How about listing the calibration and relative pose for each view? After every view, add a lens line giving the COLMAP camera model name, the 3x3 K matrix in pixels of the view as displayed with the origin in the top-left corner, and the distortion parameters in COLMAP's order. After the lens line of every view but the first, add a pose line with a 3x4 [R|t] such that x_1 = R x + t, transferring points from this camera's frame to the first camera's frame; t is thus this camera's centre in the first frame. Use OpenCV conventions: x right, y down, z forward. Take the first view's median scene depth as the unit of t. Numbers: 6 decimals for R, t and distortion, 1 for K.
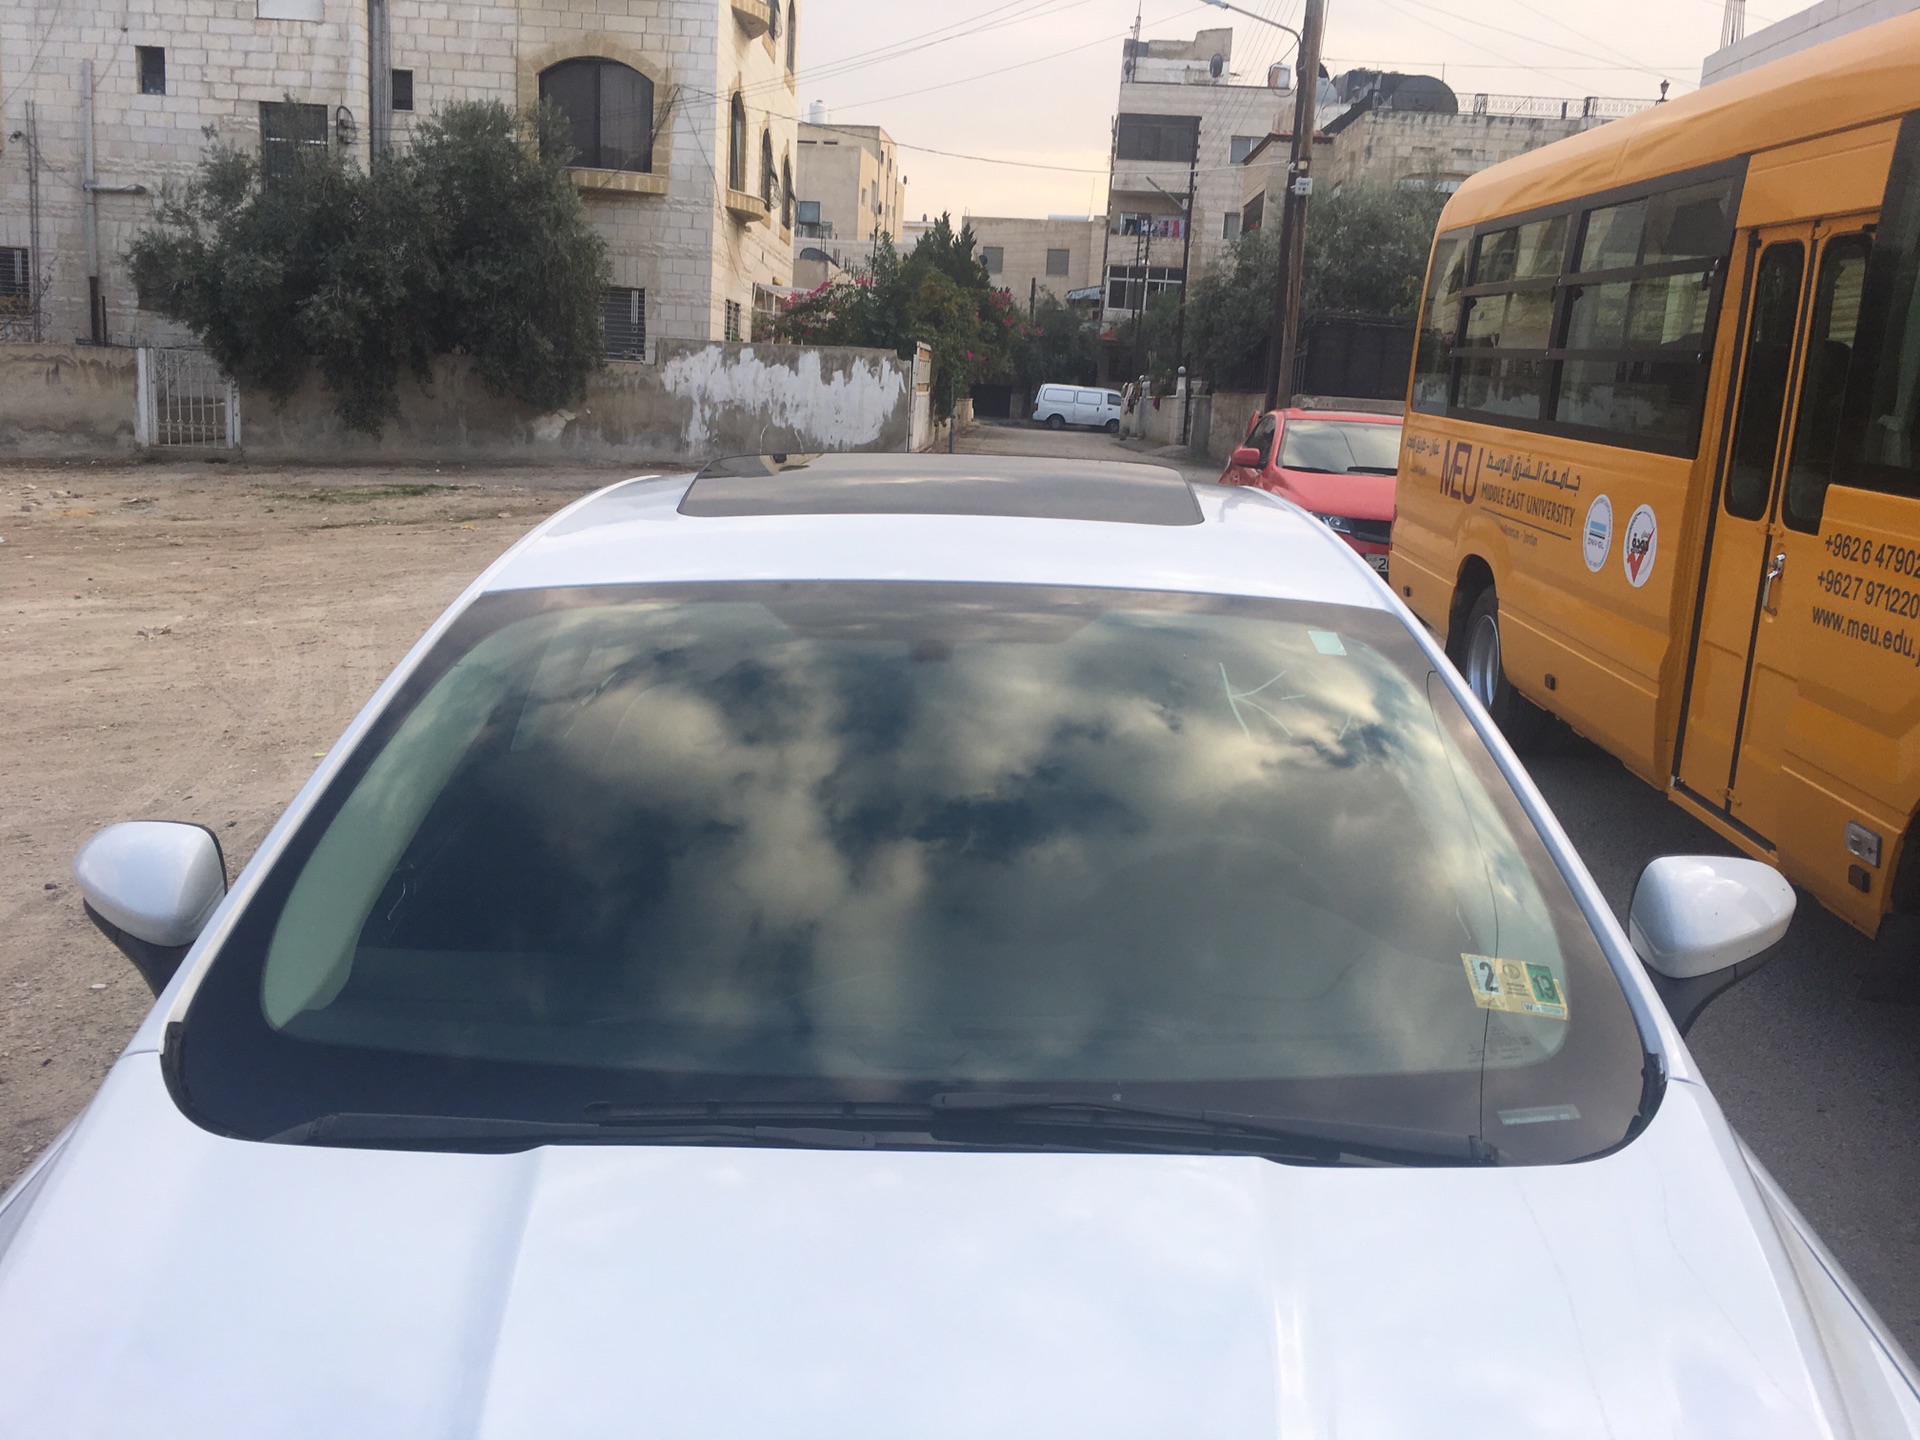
lens RADIAL K [[1627.4, 0, 957.3], [0, 1627.4, 720.6], [0, 0, 1]] dist [0.075677, -0.099132]
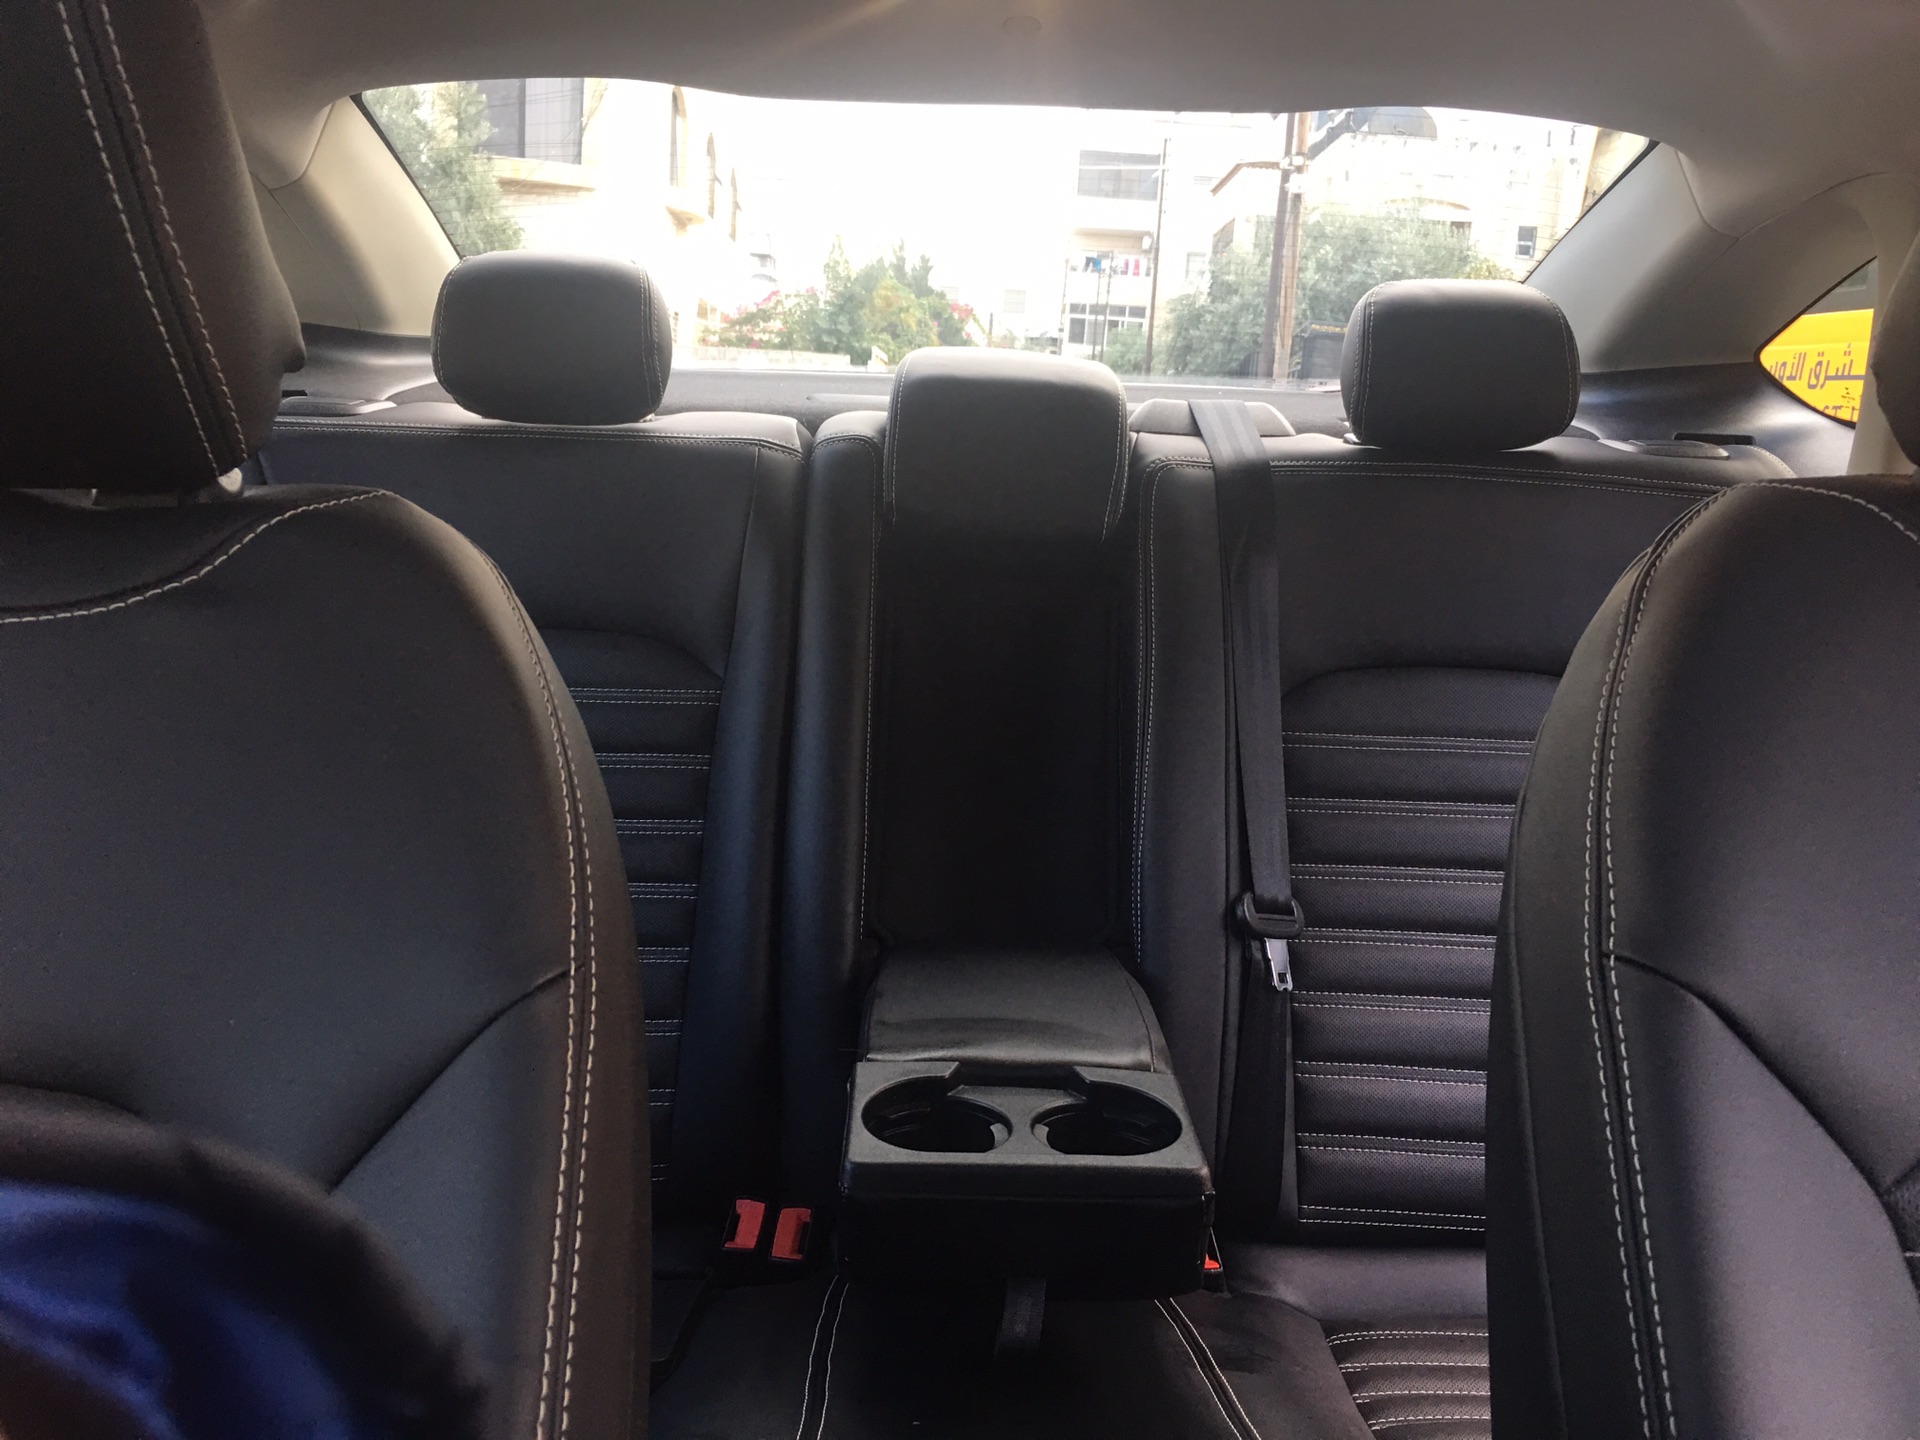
lens RADIAL K [[1640.2, 0, 965.6], [0, 1640.2, 718.1], [0, 0, 1]] dist [0.002005, 0.002607]
pose [[0.999380, 0.007359, 0.034416, -0.002660], [-0.006343, 0.999544, -0.029537, -0.000925], [-0.034618, 0.029301, 0.998971, 0.095403]]
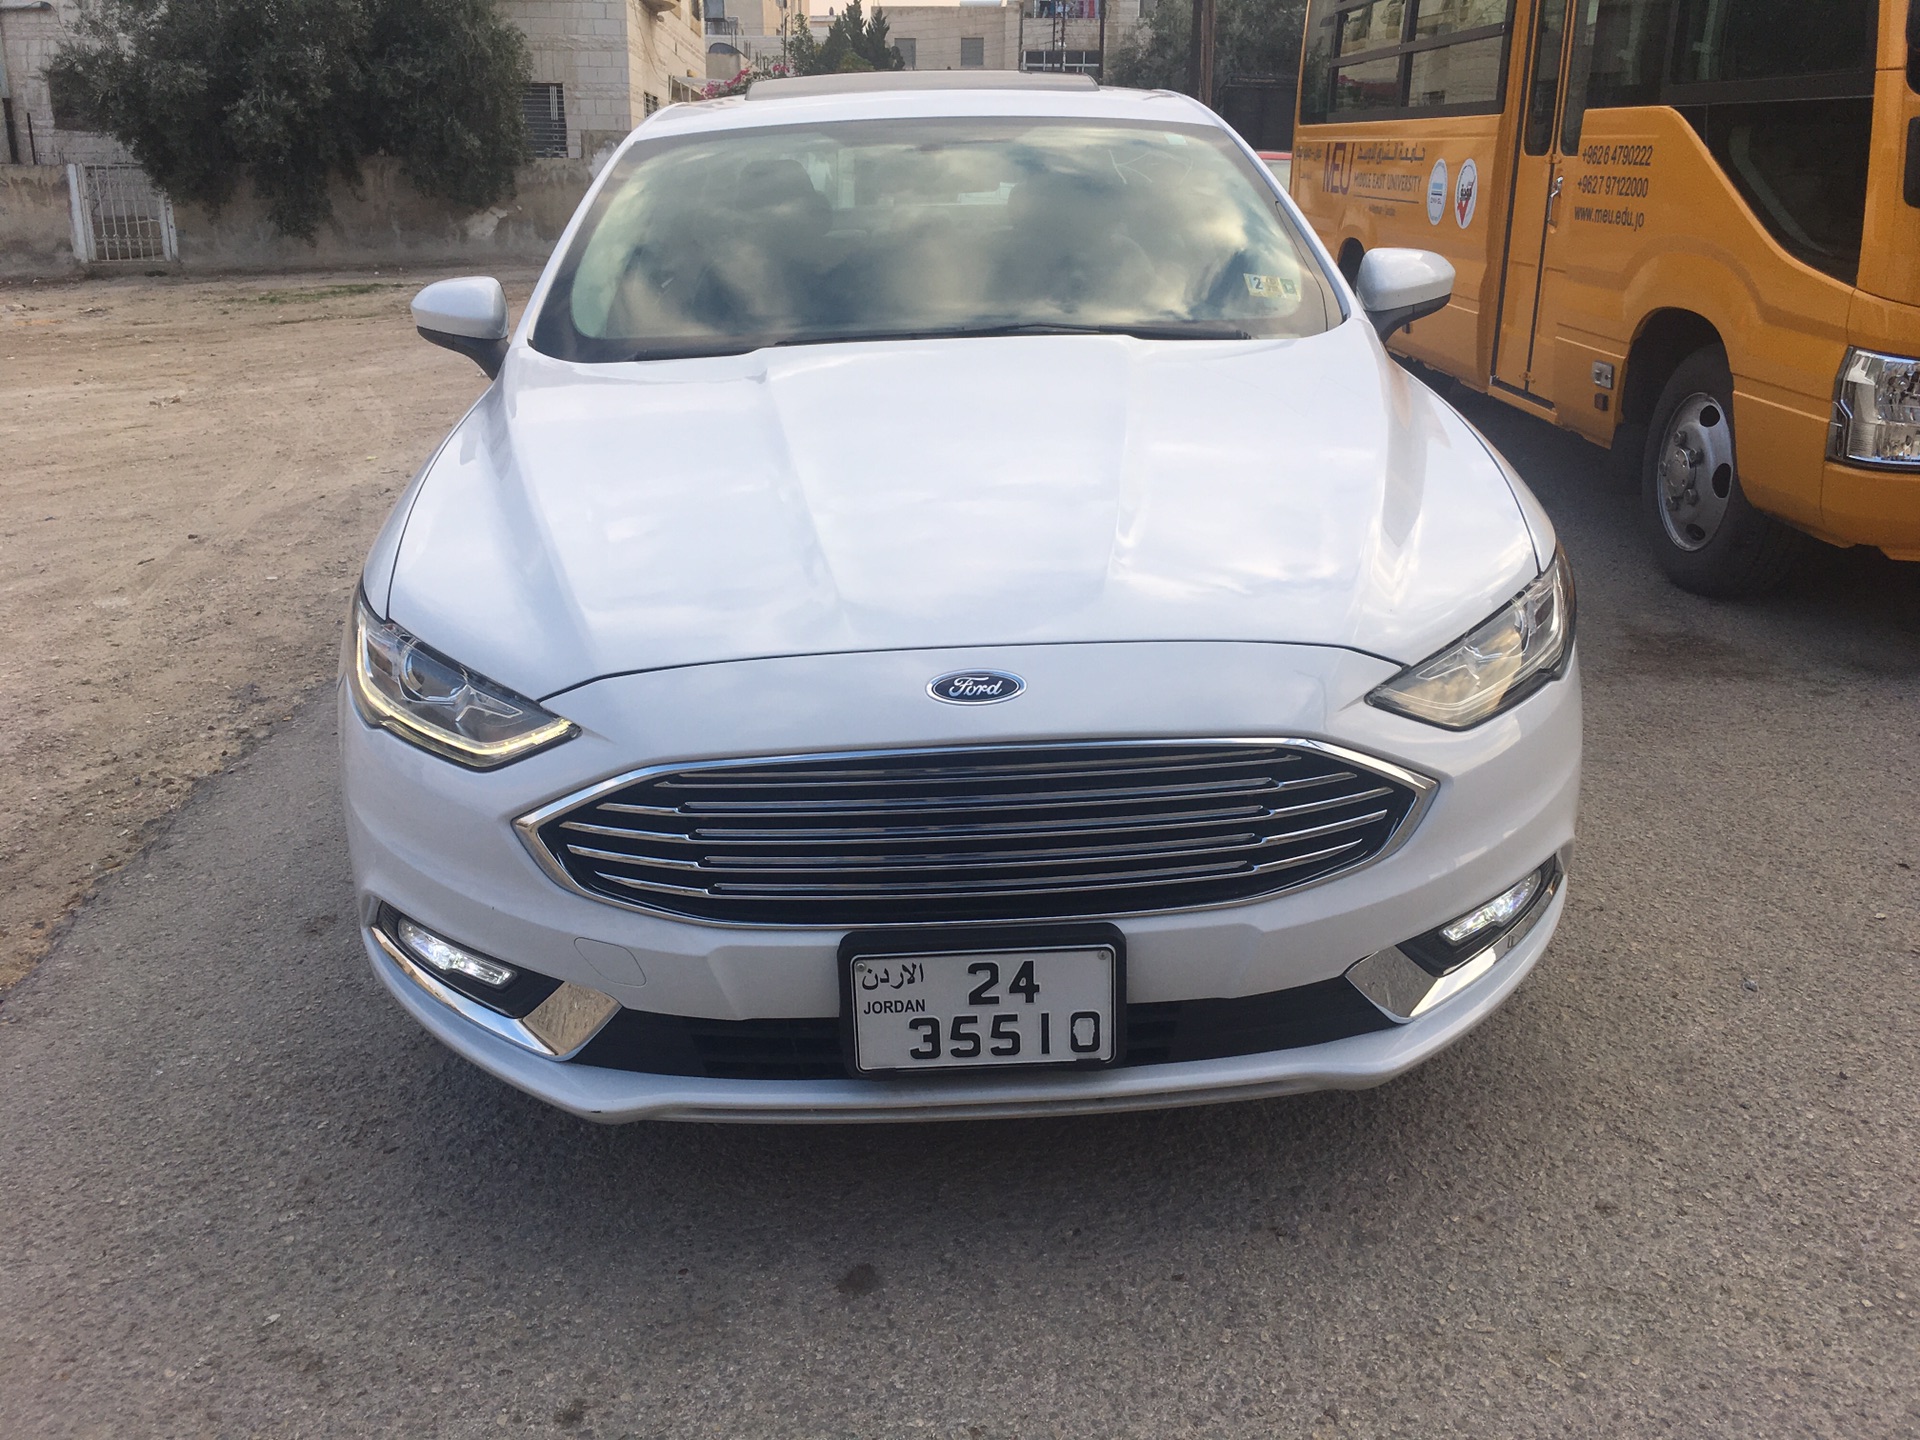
lens RADIAL K [[1638.2, 0, 963.0], [0, 1638.2, 692.5], [0, 0, 1]] dist [0.069710, -0.104063]
pose [[0.997659, -0.058470, 0.035455, -0.005169], [0.054899, 0.994013, 0.094466, 0.024437], [-0.040766, -0.092298, 0.994897, -0.048398]]
